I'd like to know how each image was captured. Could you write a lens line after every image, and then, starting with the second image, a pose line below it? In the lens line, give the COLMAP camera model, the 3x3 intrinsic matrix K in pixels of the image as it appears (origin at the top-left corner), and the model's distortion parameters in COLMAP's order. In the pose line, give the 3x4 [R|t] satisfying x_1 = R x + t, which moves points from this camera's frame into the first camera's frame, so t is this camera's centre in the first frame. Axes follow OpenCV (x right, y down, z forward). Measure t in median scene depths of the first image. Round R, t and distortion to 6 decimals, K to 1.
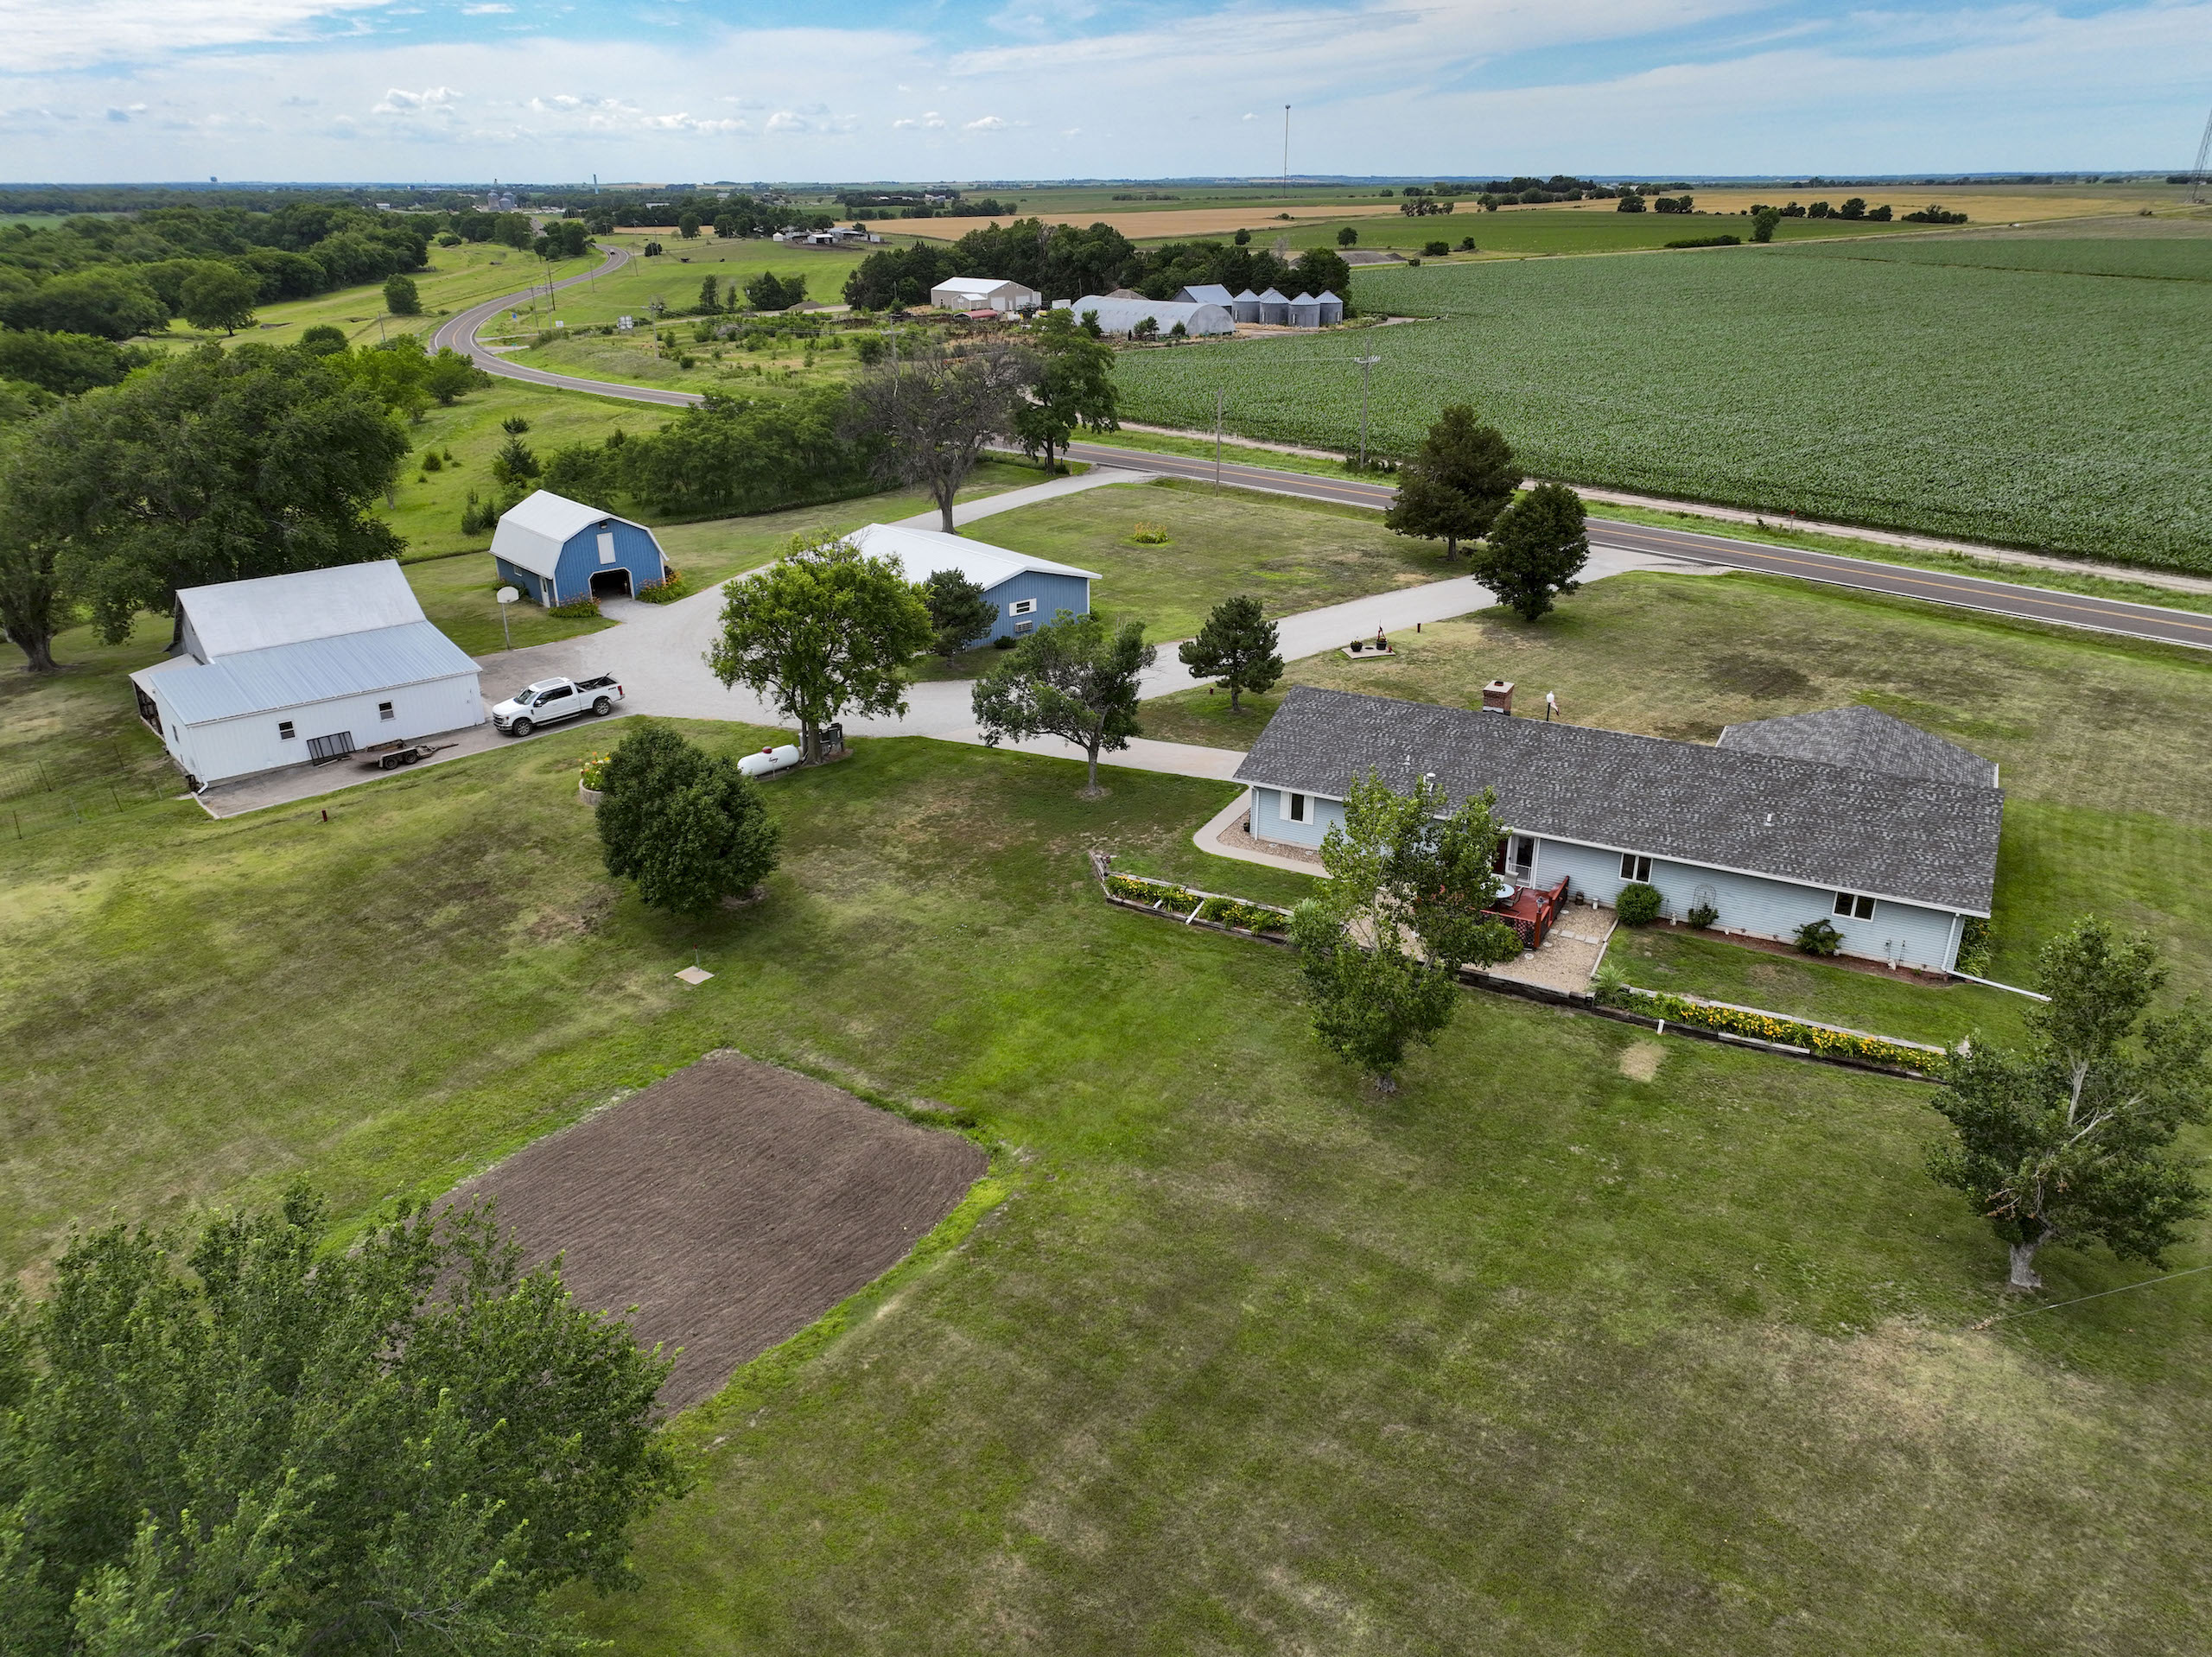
lens RADIAL K [[1554.2, 0, 1106.0], [0, 1554.2, 828.5], [0, 0, 1]] dist [-0.009649, 0.029770]
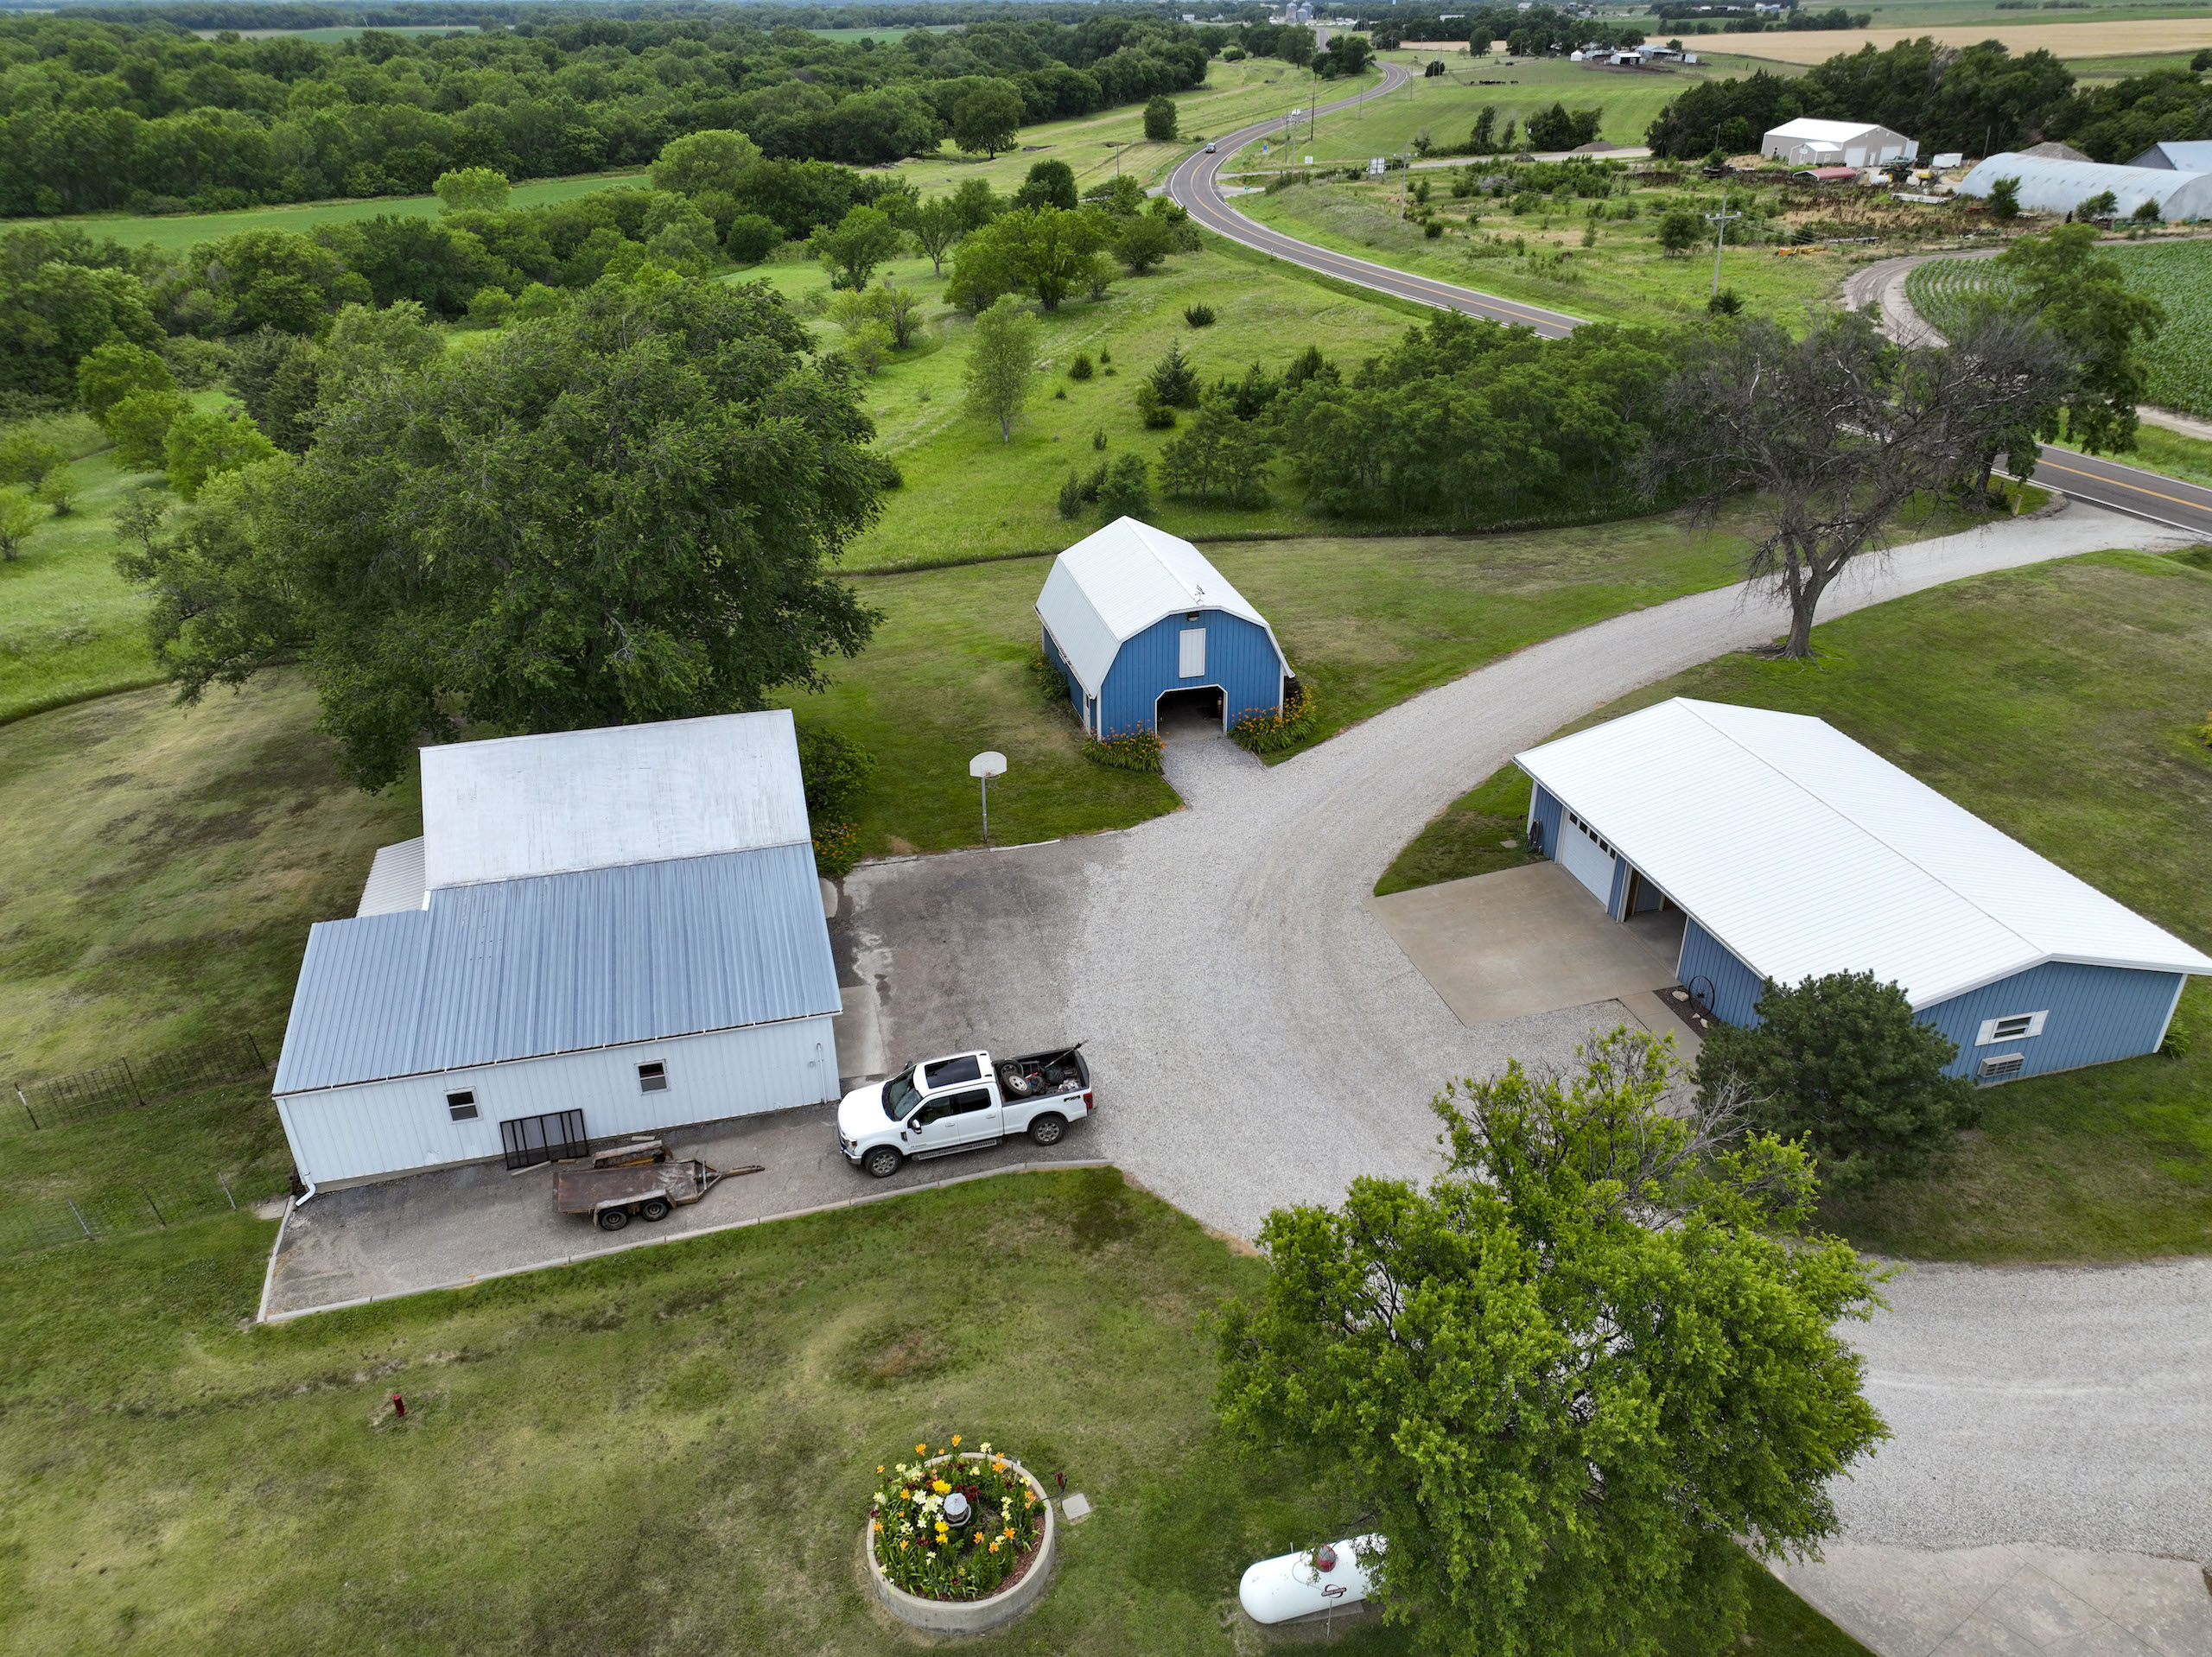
lens RADIAL K [[1554.2, 0, 1106.0], [0, 1554.2, 828.5], [0, 0, 1]] dist [-0.009649, 0.029770]
pose [[0.896852, 0.207768, -0.390497, -0.039449], [-0.167684, 0.976622, 0.134502, -0.068704], [0.409314, -0.055148, 0.910726, 0.163363]]
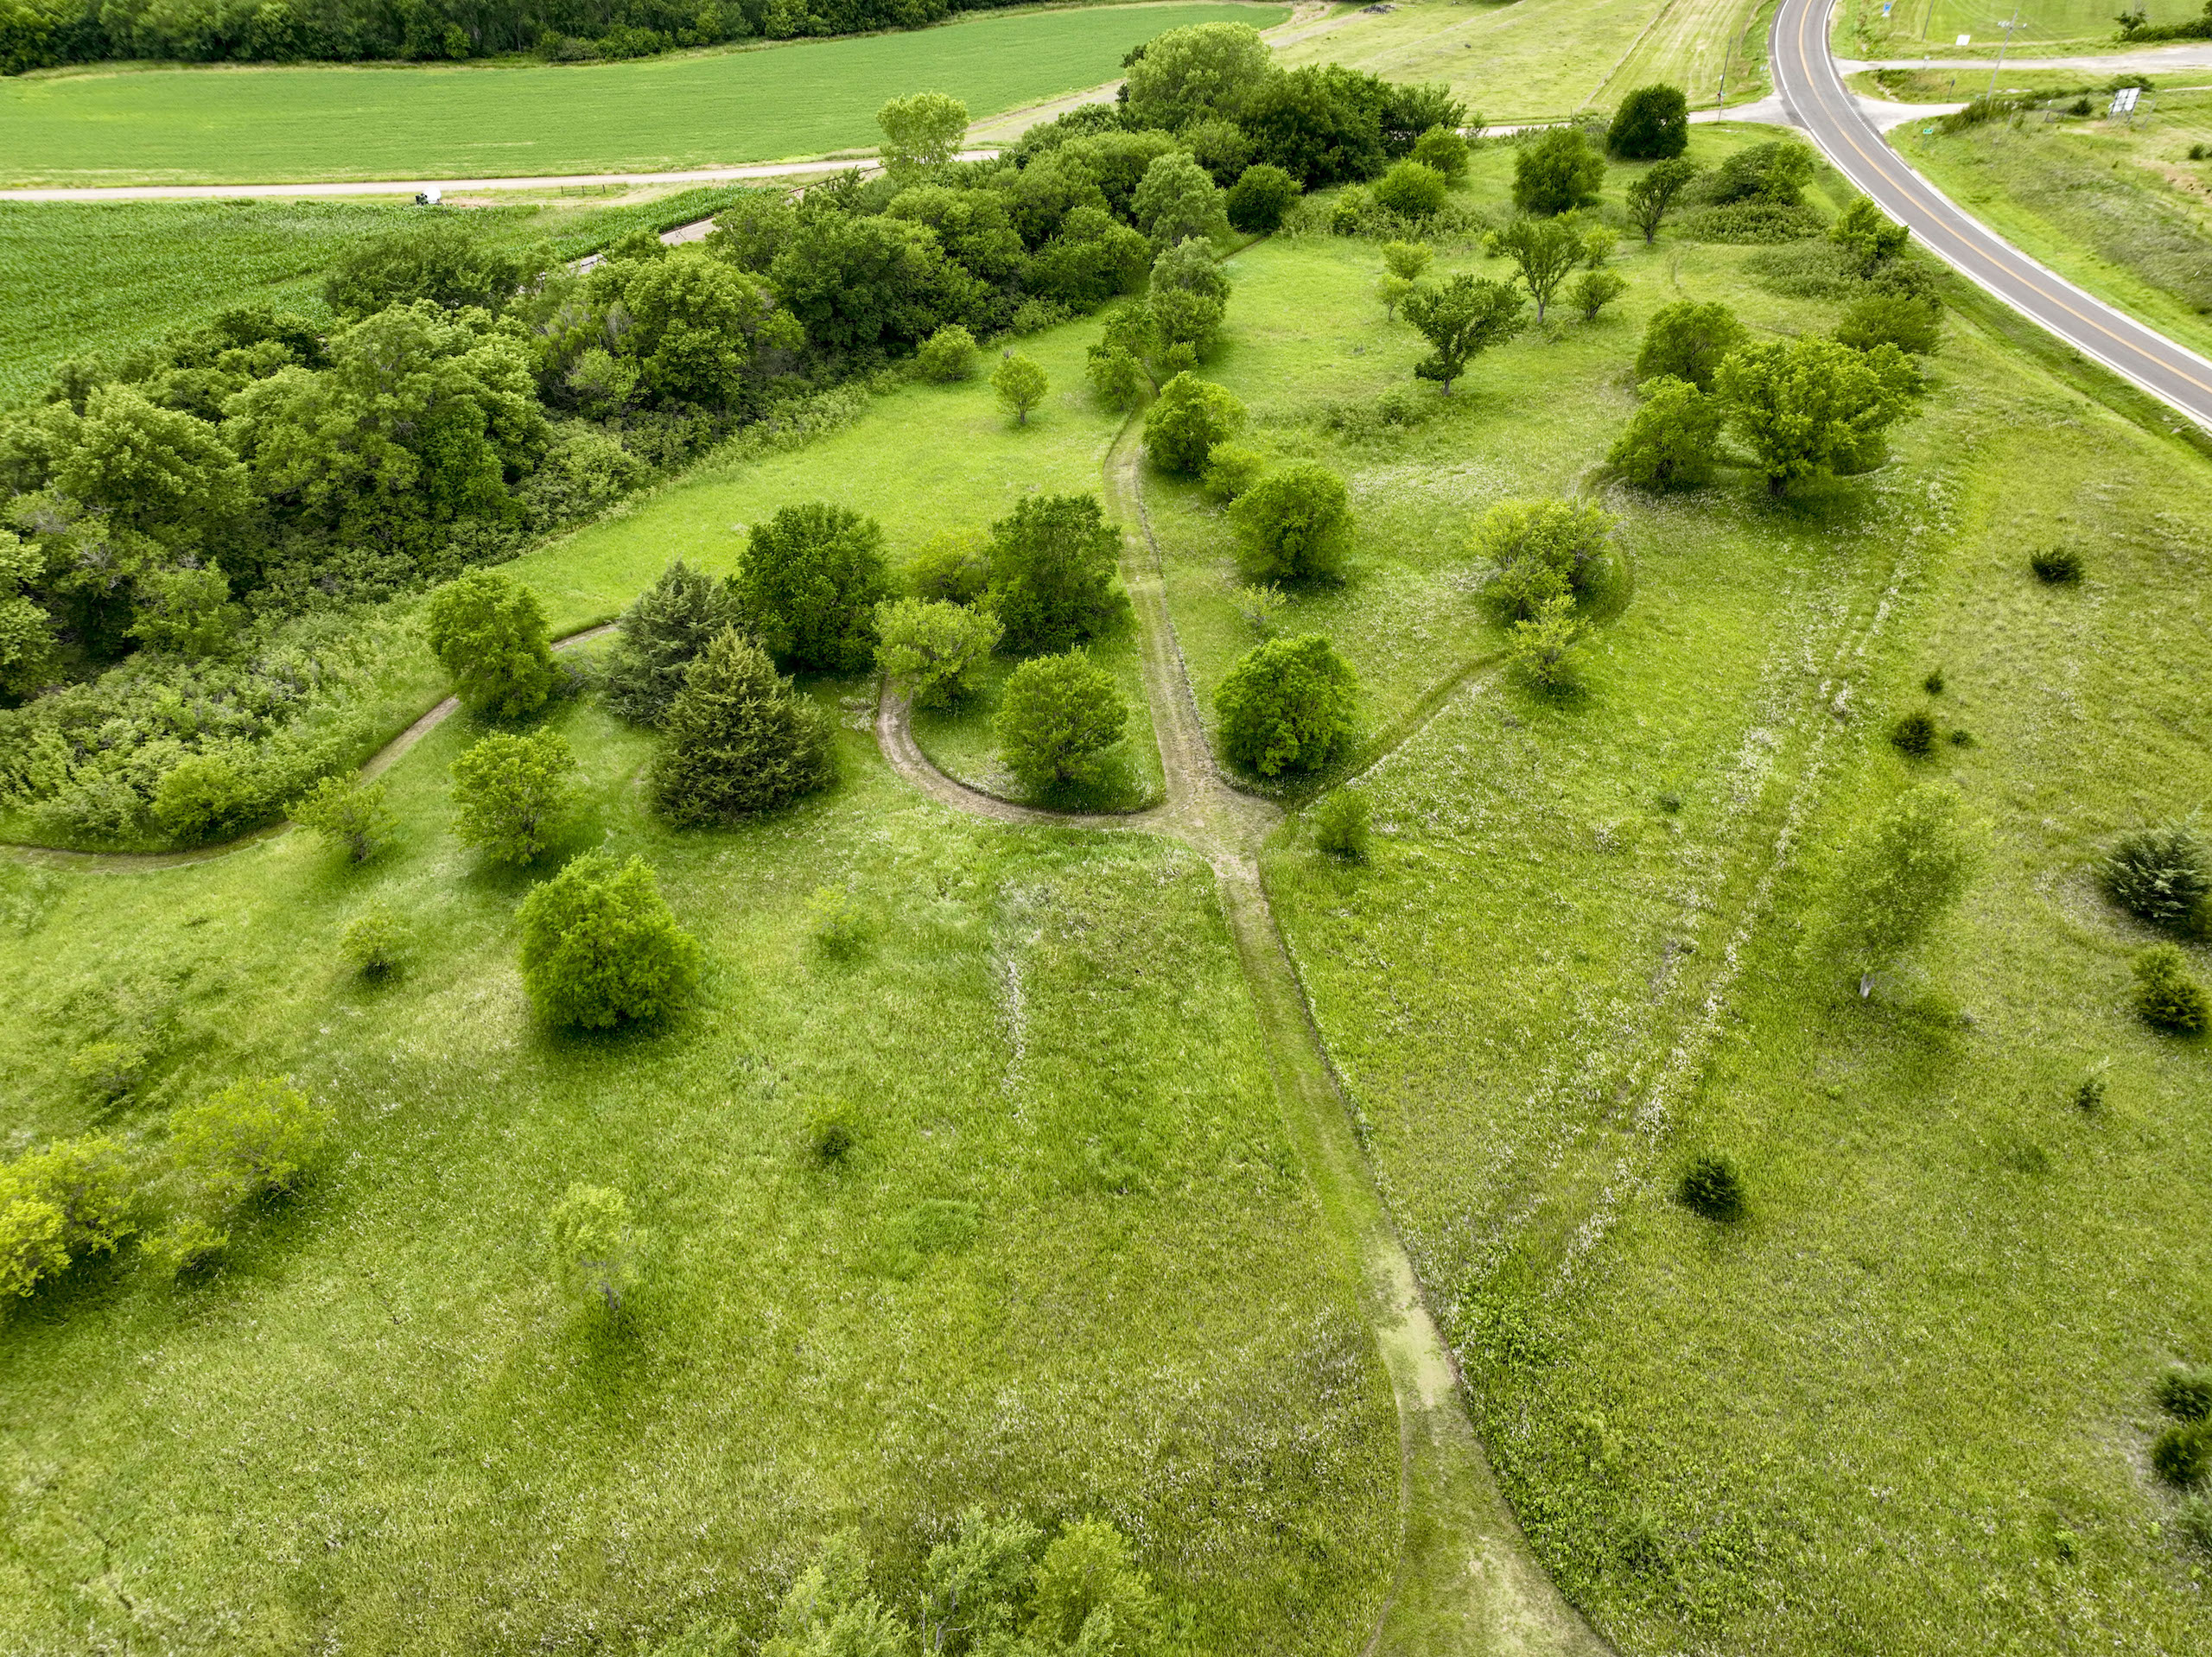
lens RADIAL K [[1550.4, 0, 1106.0], [0, 1550.4, 828.5], [0, 0, 1]] dist [-0.000029, 0.007015]
pose [[0.771666, 0.378355, -0.511253, -0.222301], [-0.243450, 0.918312, 0.312147, -0.176865], [0.587592, -0.116409, 0.800740, 0.281234]]
